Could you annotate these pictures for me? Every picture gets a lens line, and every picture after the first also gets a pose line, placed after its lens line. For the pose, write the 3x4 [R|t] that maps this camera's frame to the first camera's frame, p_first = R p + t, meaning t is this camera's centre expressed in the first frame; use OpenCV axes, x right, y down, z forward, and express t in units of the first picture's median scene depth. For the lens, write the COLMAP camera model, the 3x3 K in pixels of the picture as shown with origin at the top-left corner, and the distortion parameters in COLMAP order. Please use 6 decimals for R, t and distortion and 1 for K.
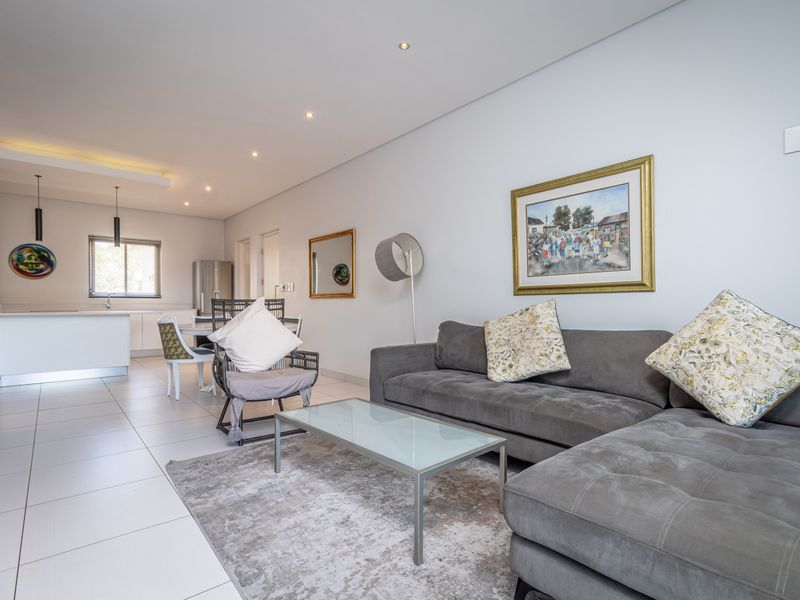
lens RADIAL K [[414.2, 0, 396.5], [0, 414.2, 302.8], [0, 0, 1]] dist [0.007548, 0.001557]
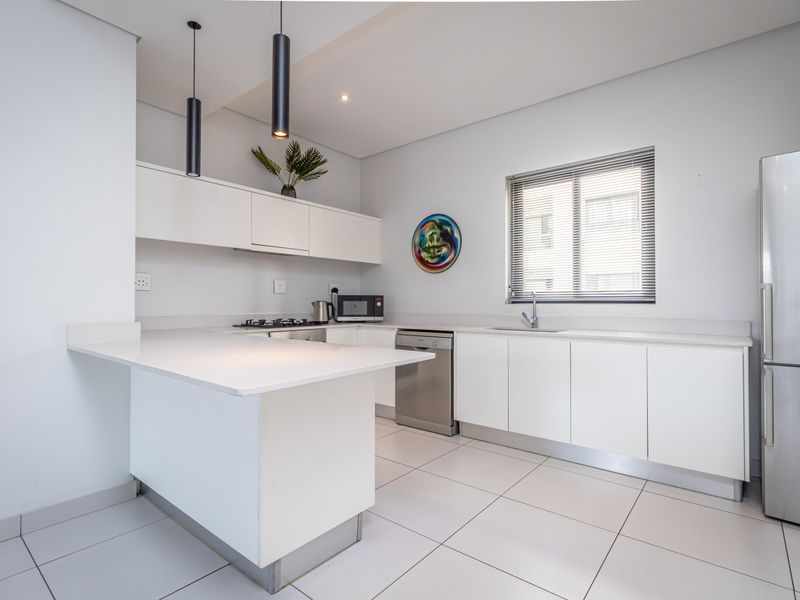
lens RADIAL K [[414.2, 0, 403.5], [0, 414.2, 300.3], [0, 0, 1]] dist [0.007548, 0.001557]
pose [[0.196873, -0.007994, -0.980396, -0.294729], [0.003496, 0.999966, -0.007451, -0.013059], [0.980423, -0.001960, 0.196894, 0.832953]]
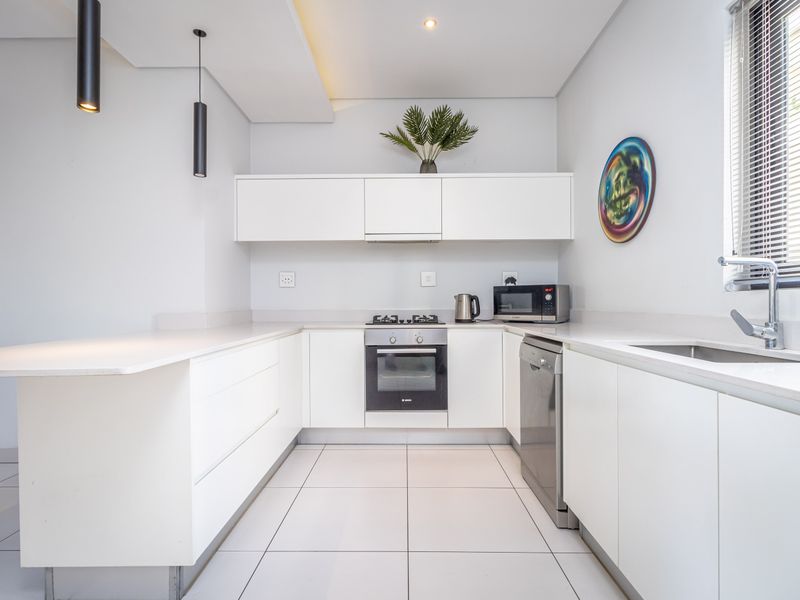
lens RADIAL K [[414.2, 0, 403.6], [0, 414.2, 301.2], [0, 0, 1]] dist [0.007548, 0.001557]
pose [[-0.649034, 0.000702, -0.760759, -0.486140], [0.007281, 0.999960, -0.005289, -0.006949], [0.760724, -0.008972, -0.649013, 1.079517]]
